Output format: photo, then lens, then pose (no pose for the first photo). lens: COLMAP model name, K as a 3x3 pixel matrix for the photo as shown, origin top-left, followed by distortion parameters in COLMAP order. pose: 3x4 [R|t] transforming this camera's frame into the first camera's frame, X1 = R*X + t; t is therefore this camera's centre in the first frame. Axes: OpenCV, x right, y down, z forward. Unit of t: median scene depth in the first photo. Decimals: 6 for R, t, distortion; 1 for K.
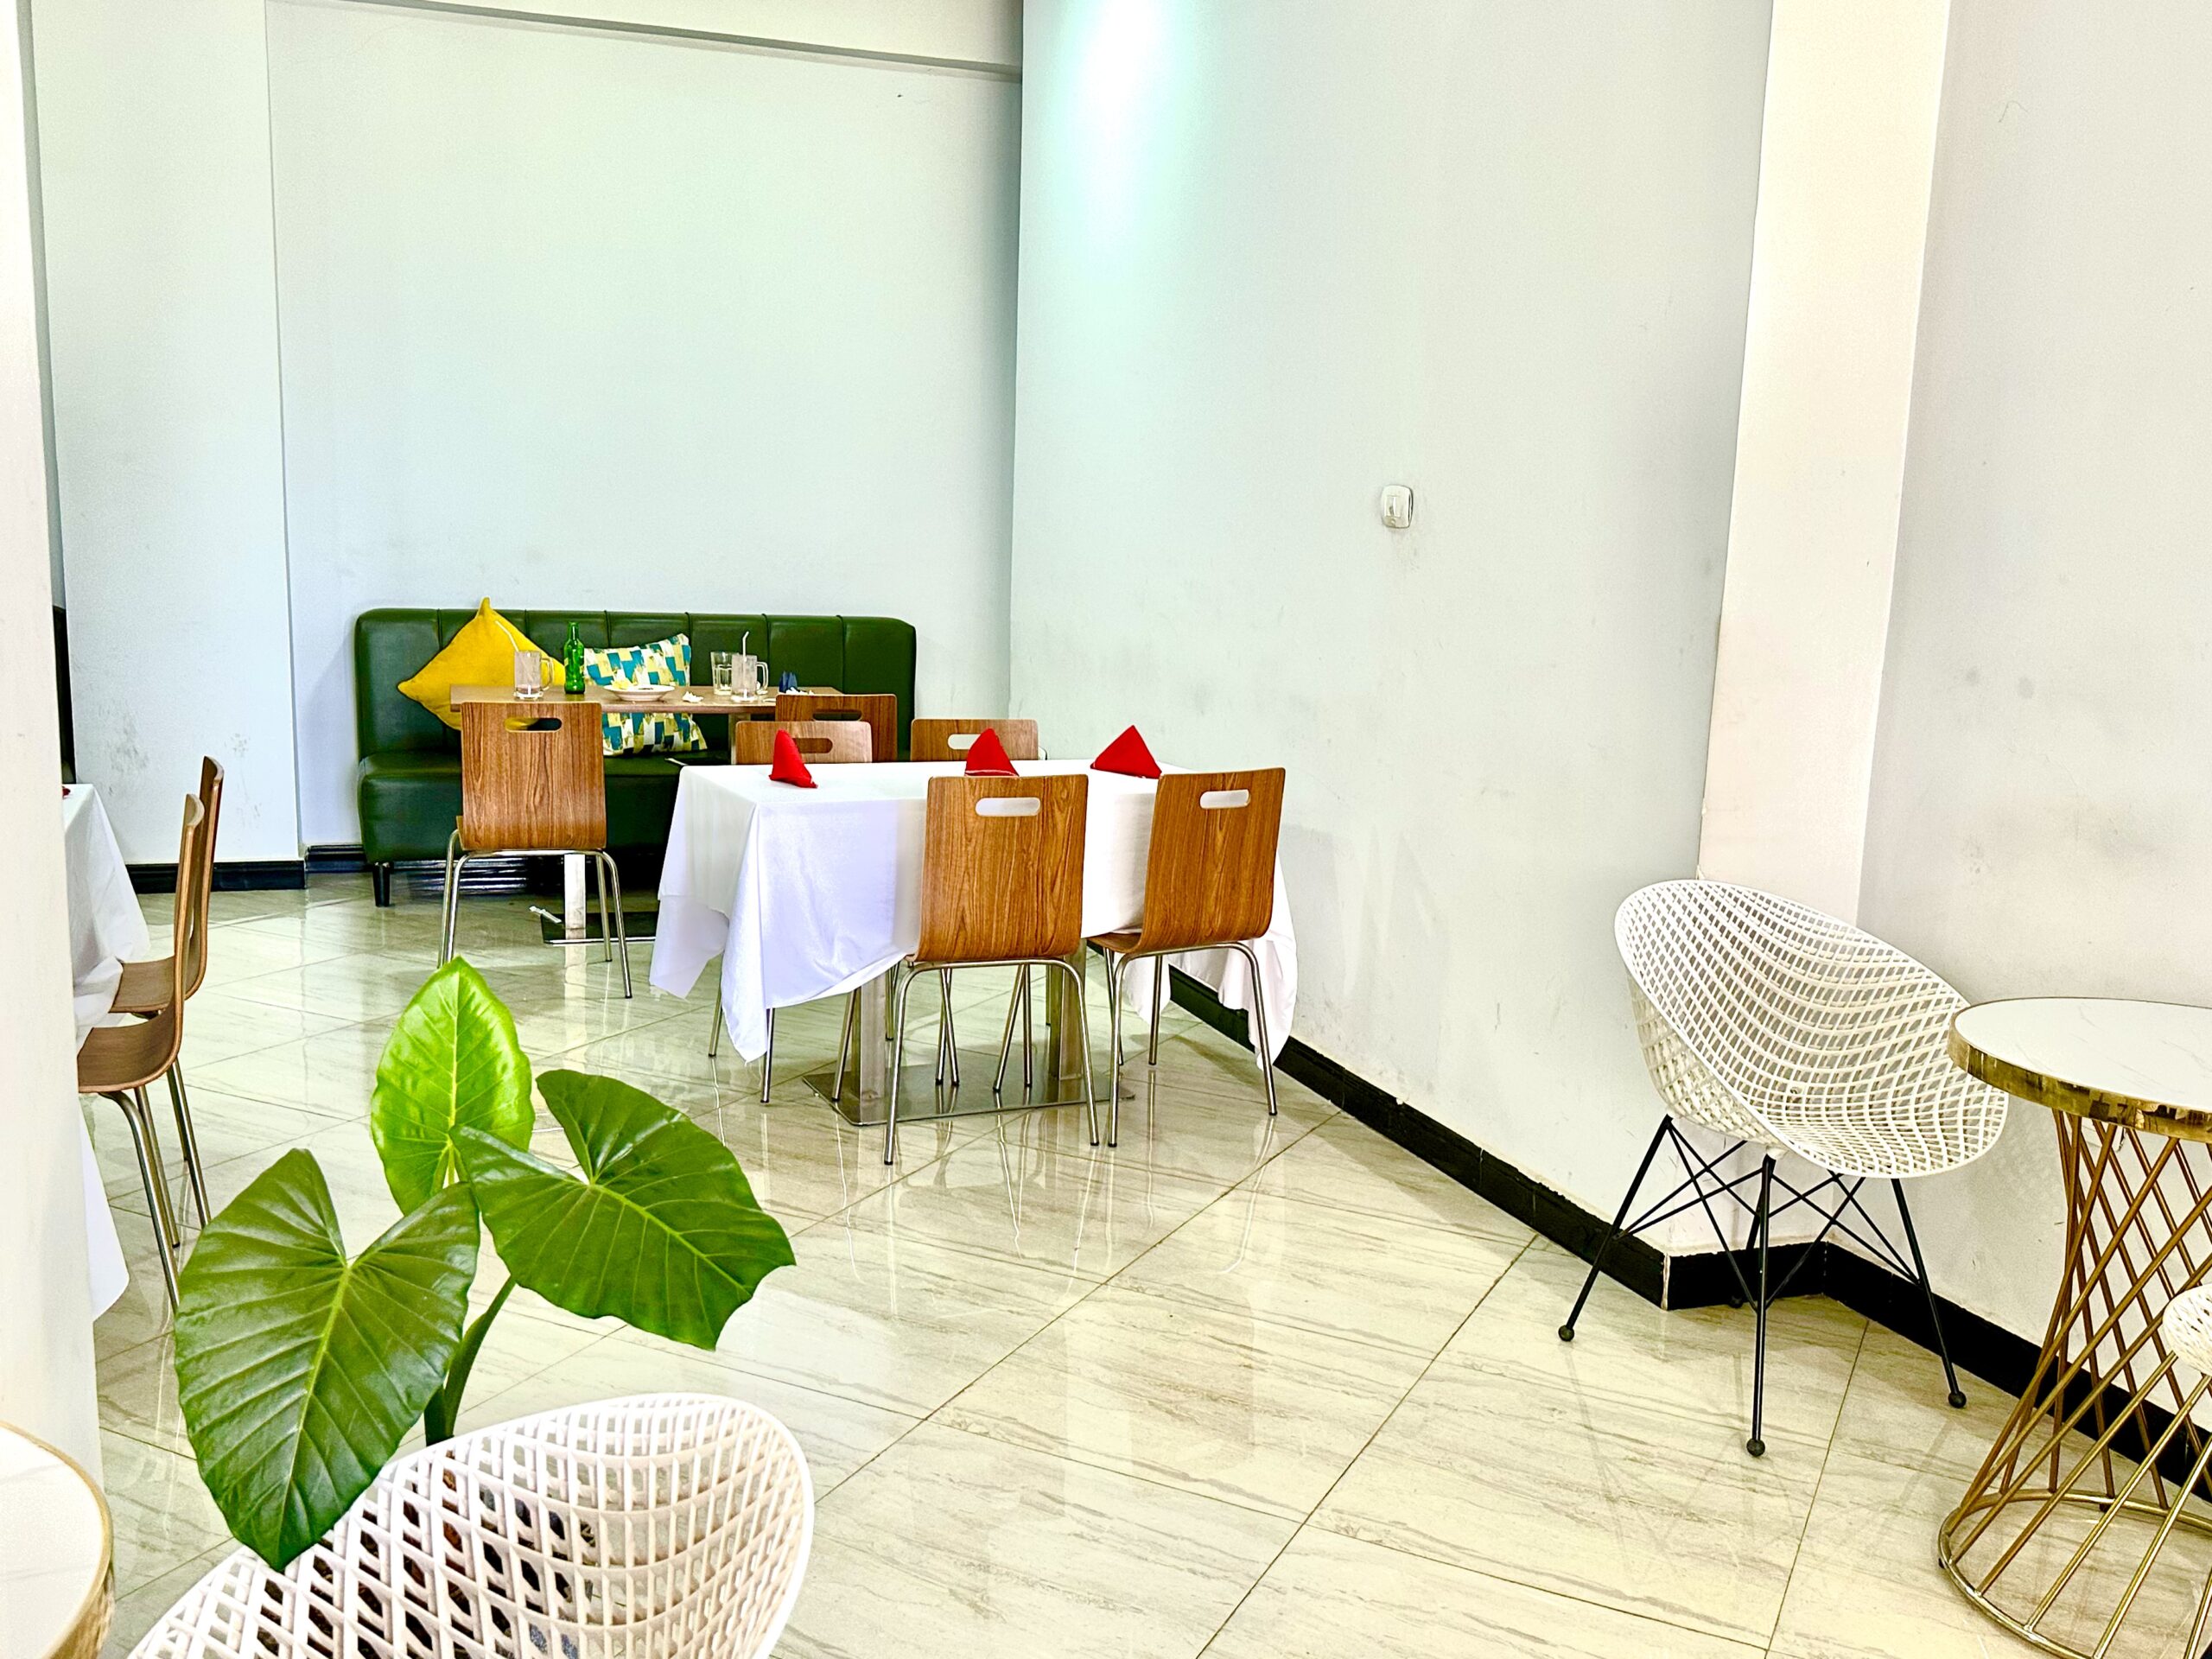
lens RADIAL K [[1972.3, 0, 1106.0], [0, 1972.3, 829.5], [0, 0, 1]] dist [0.141566, 0.003882]
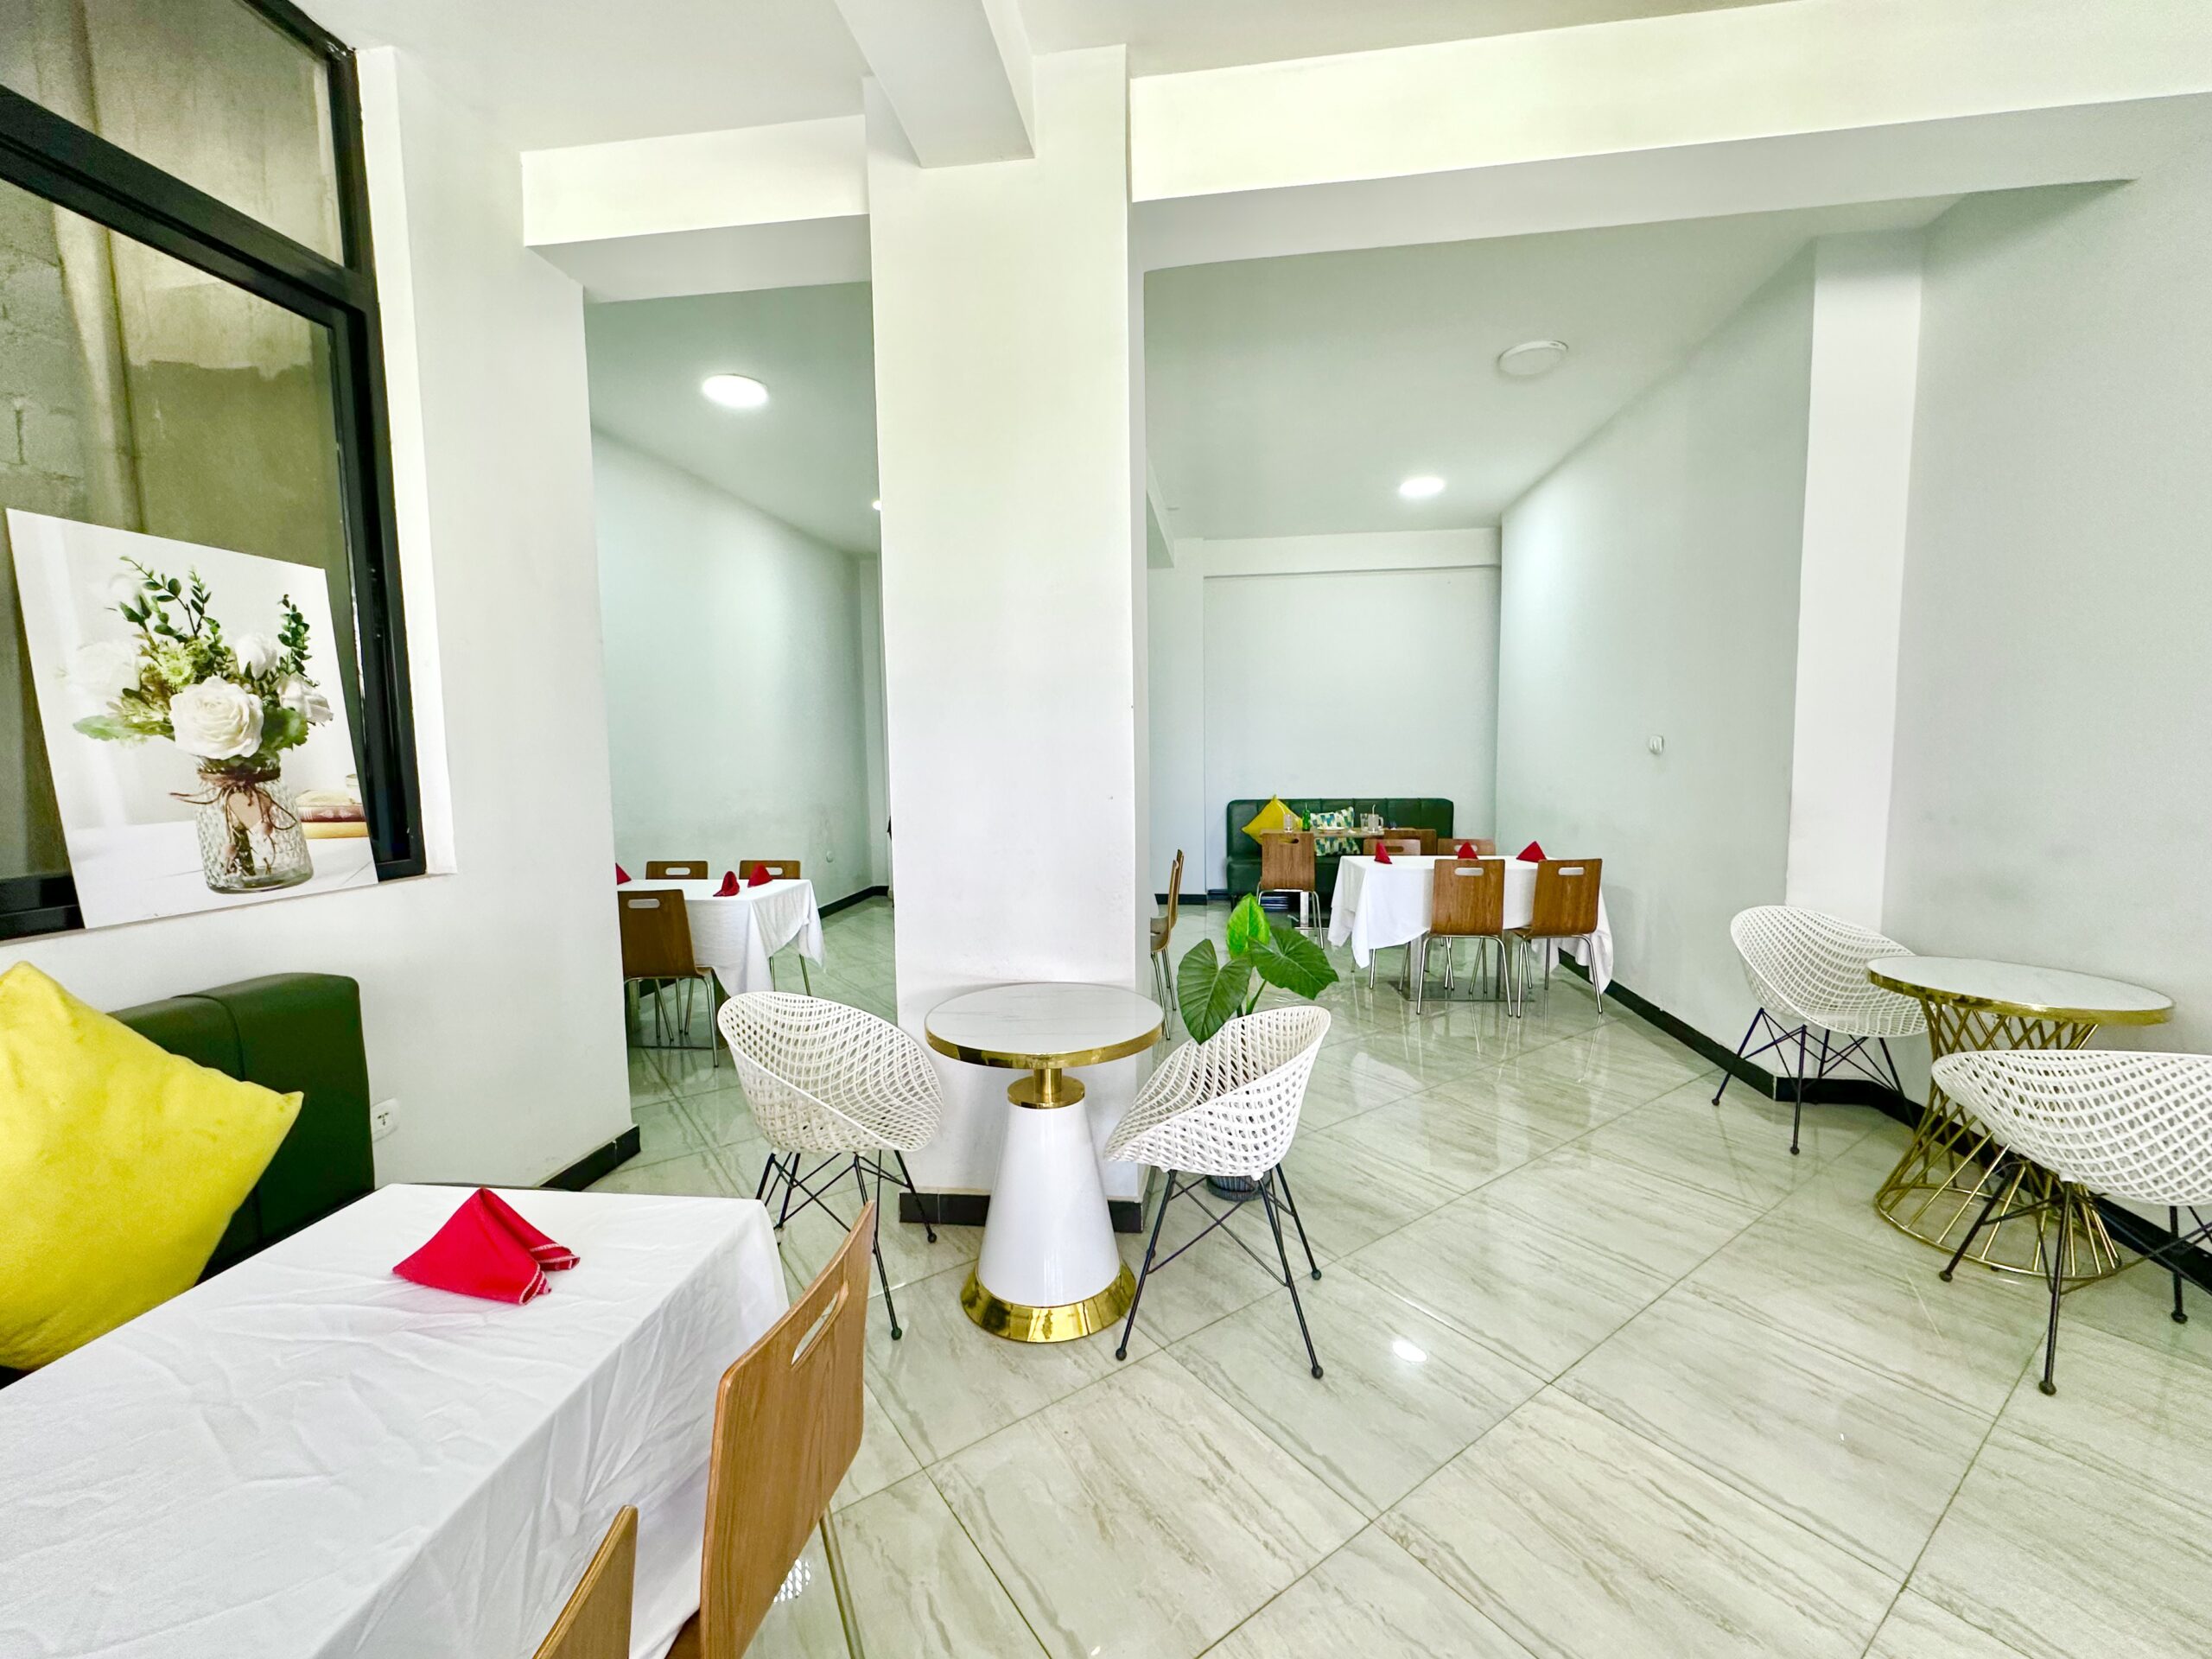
lens RADIAL K [[878.3, 0, 1108.0], [0, 878.3, 827.6], [0, 0, 1]] dist [-0.001298, 0.000649]
pose [[0.881685, 0.000003, -0.471839, 0.060601], [-0.036605, 0.996987, -0.068396, 0.022093], [0.470417, 0.077575, 0.879028, -0.156160]]
